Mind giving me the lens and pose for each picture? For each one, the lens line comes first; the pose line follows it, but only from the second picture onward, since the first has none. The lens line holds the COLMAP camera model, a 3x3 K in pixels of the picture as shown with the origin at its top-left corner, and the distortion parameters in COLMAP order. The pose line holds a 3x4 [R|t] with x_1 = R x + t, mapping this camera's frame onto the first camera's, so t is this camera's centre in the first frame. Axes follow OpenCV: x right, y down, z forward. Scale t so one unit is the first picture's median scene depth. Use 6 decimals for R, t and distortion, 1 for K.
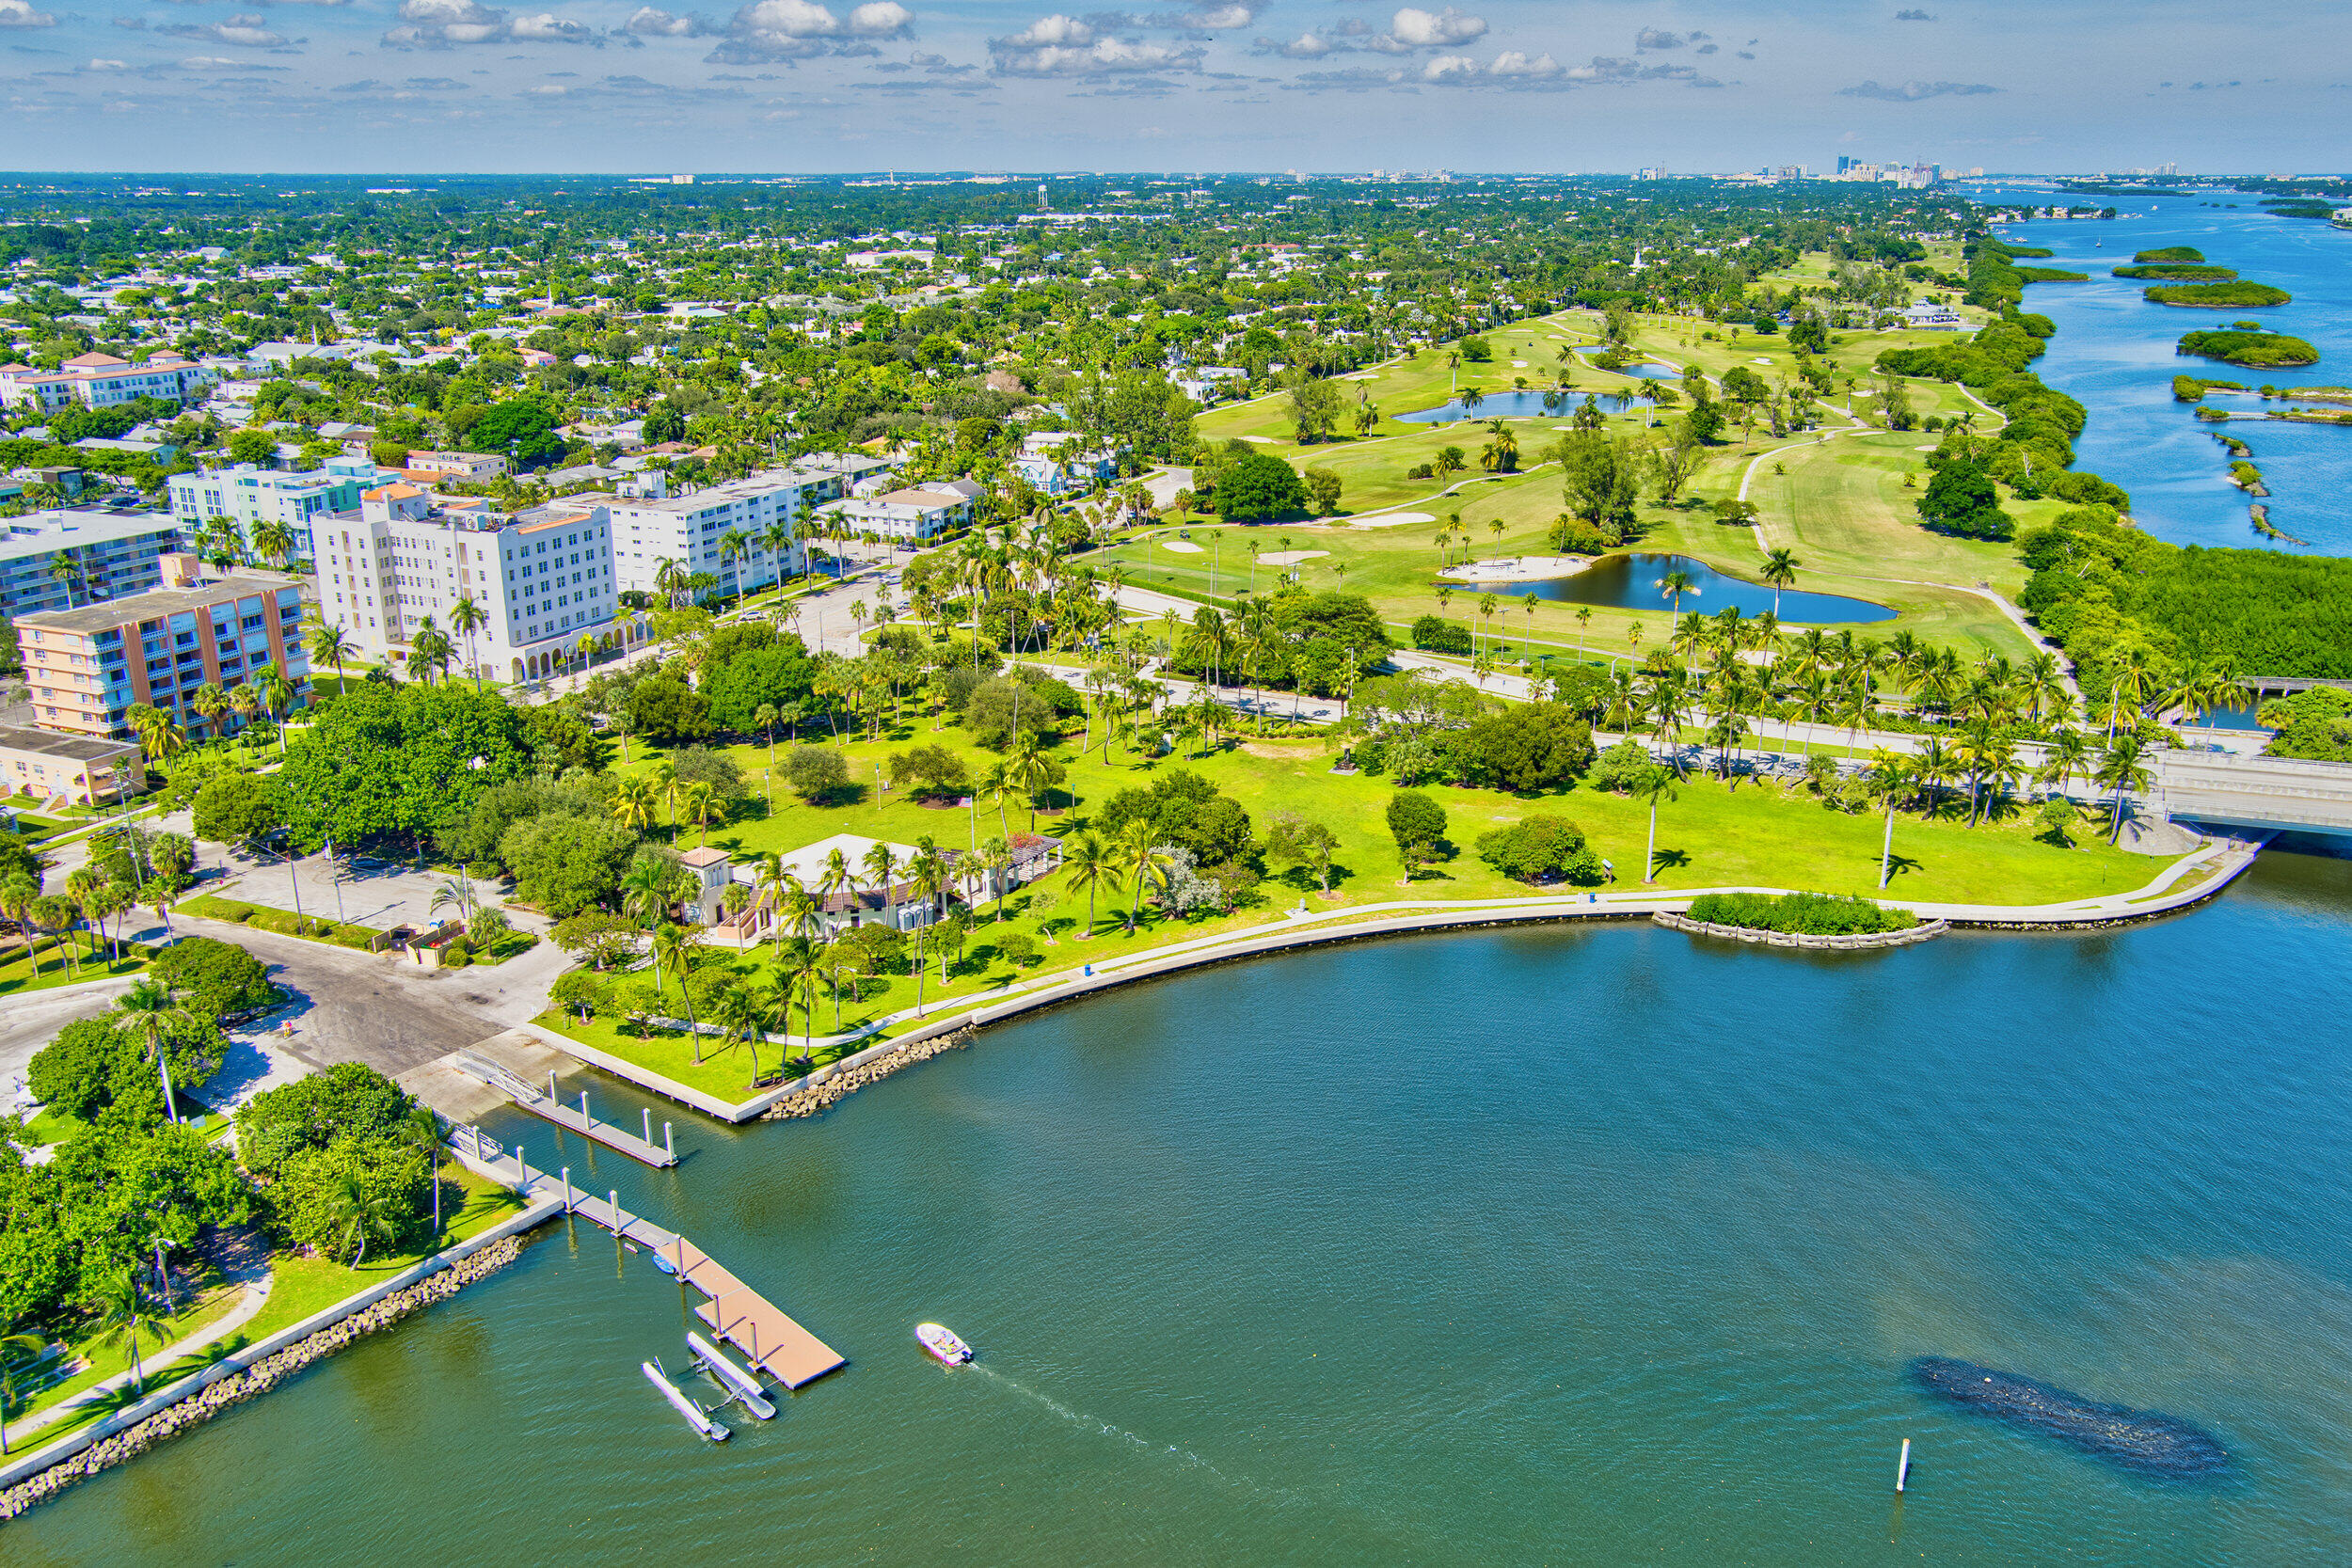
lens RADIAL K [[1877.7, 0, 1168.0], [0, 1877.7, 776.7], [0, 0, 1]] dist [-0.014377, 0.032947]
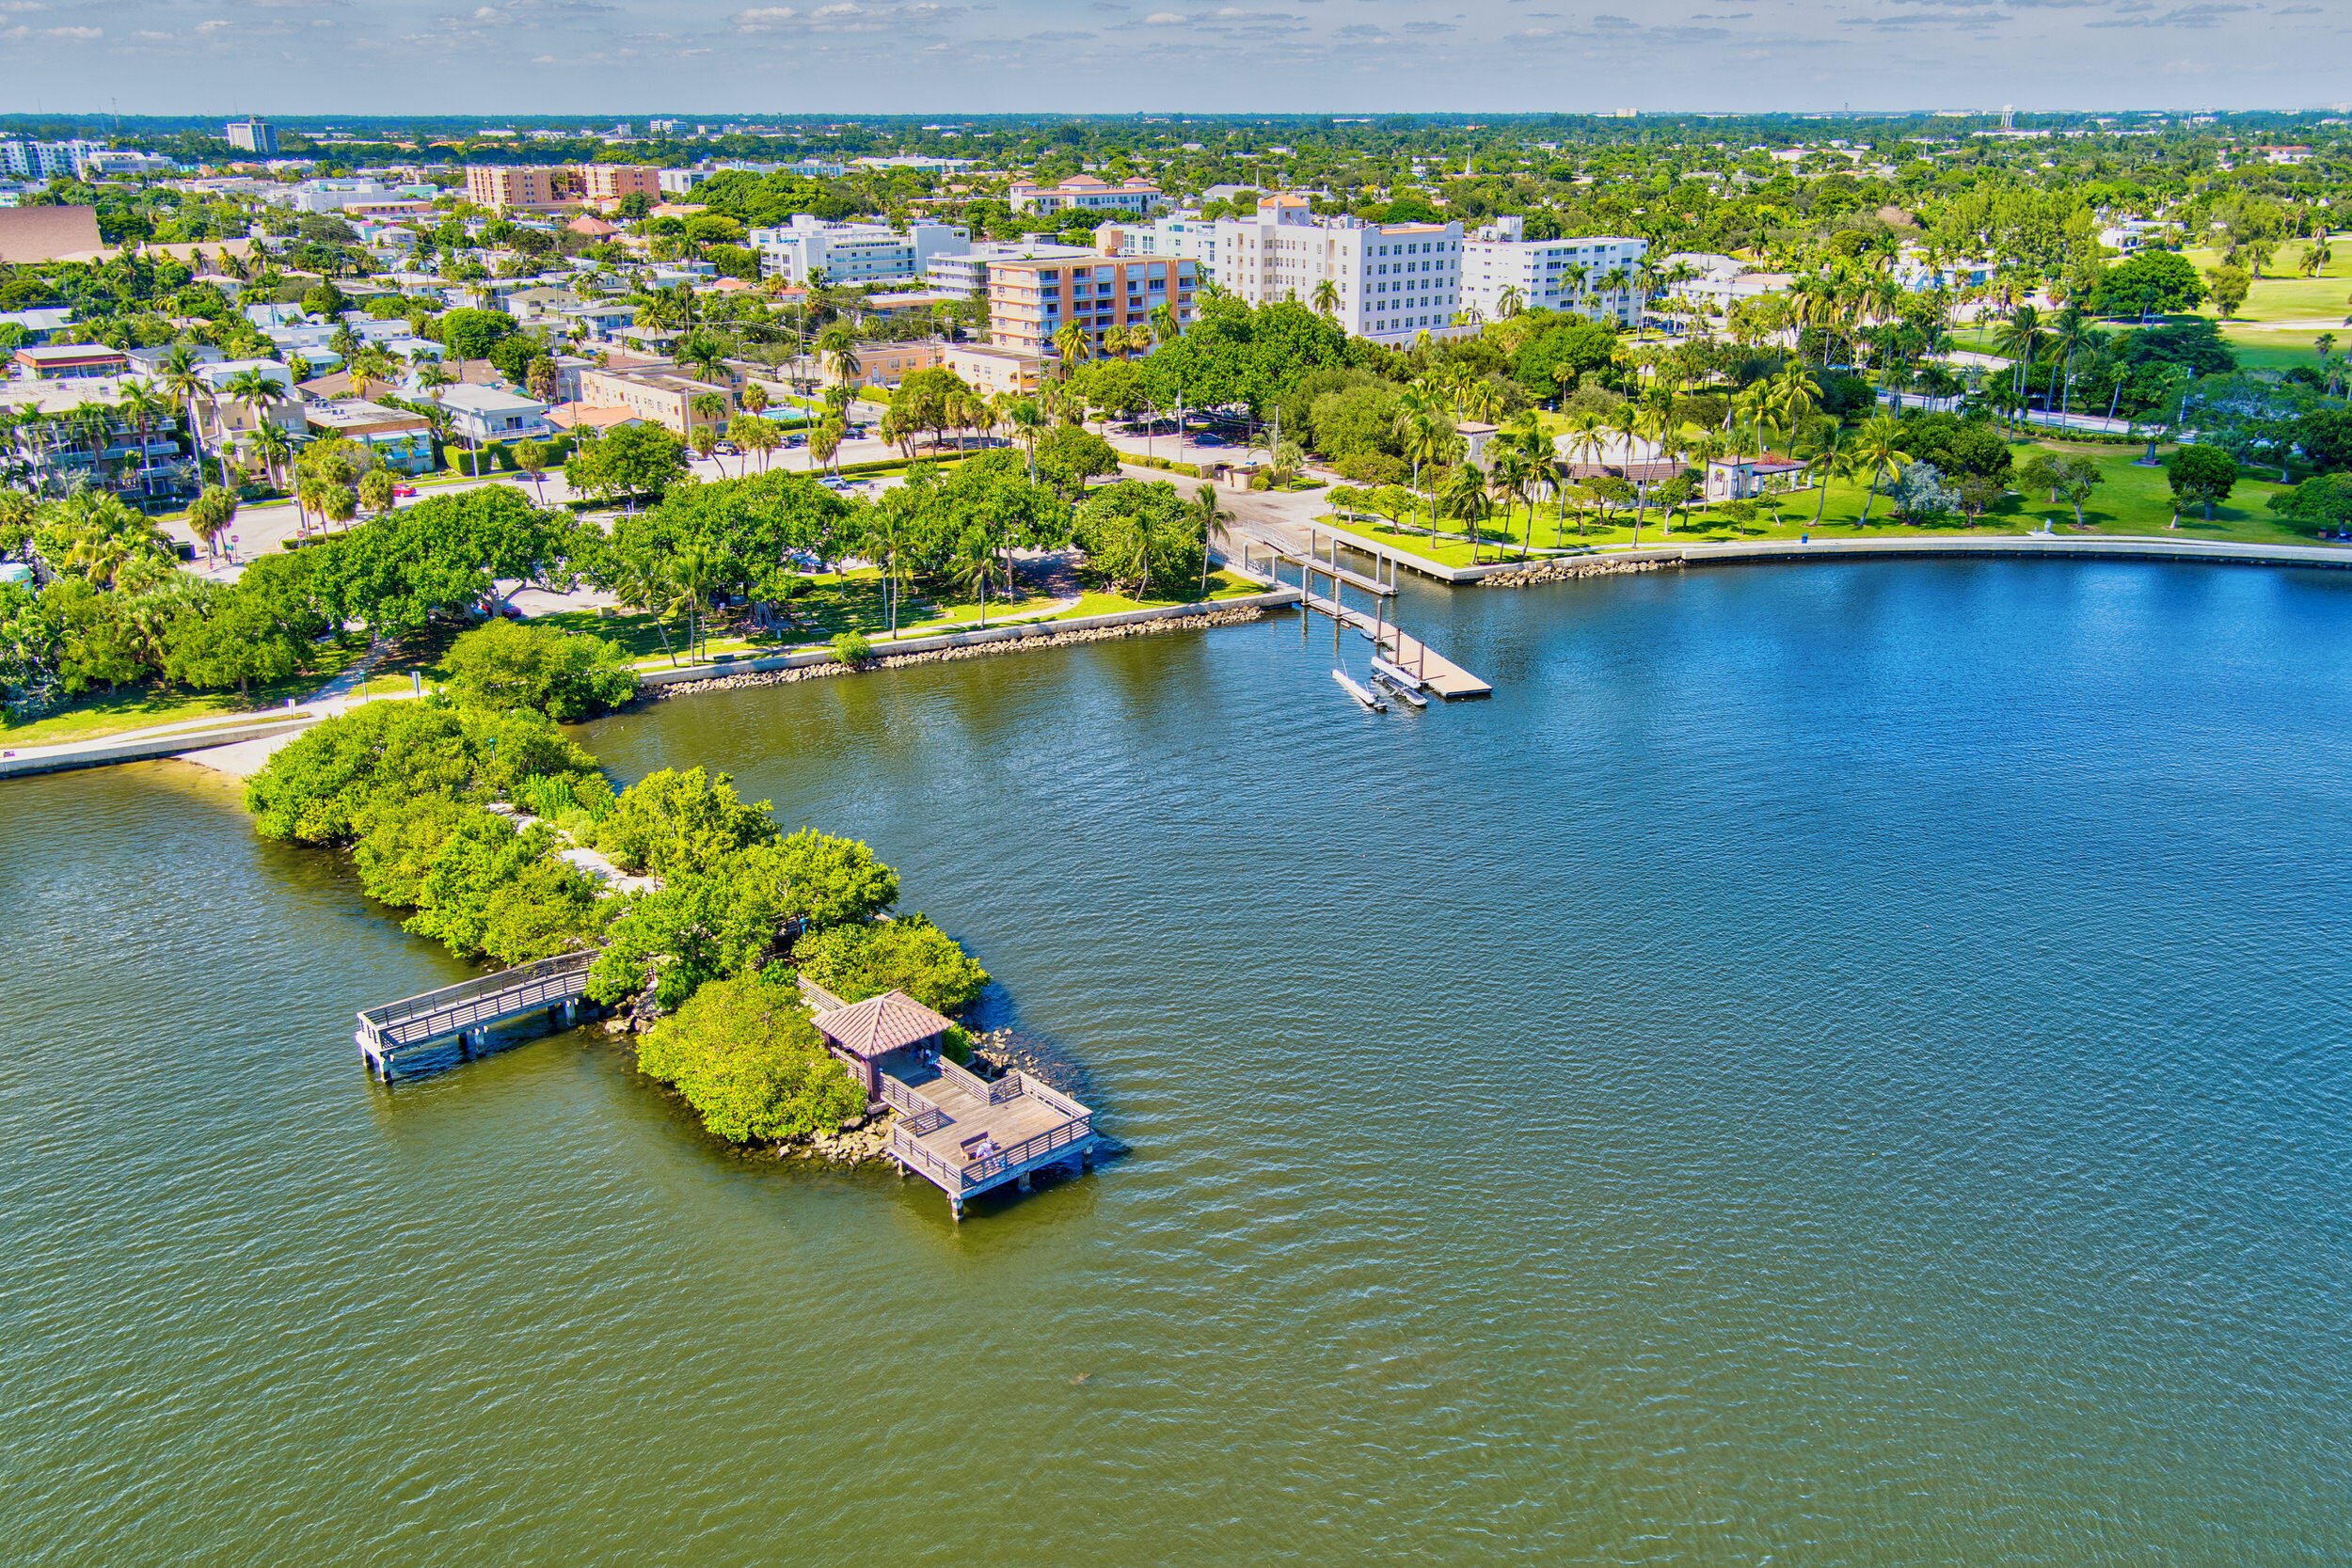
lens RADIAL K [[1877.7, 0, 1176.1], [0, 1877.7, 785.9], [0, 0, 1]] dist [-0.014377, 0.032947]
pose [[0.893213, 0.151950, -0.423180, 0.081060], [-0.139019, 0.988380, 0.061466, 0.166142], [0.427603, 0.003928, 0.903958, -0.077680]]
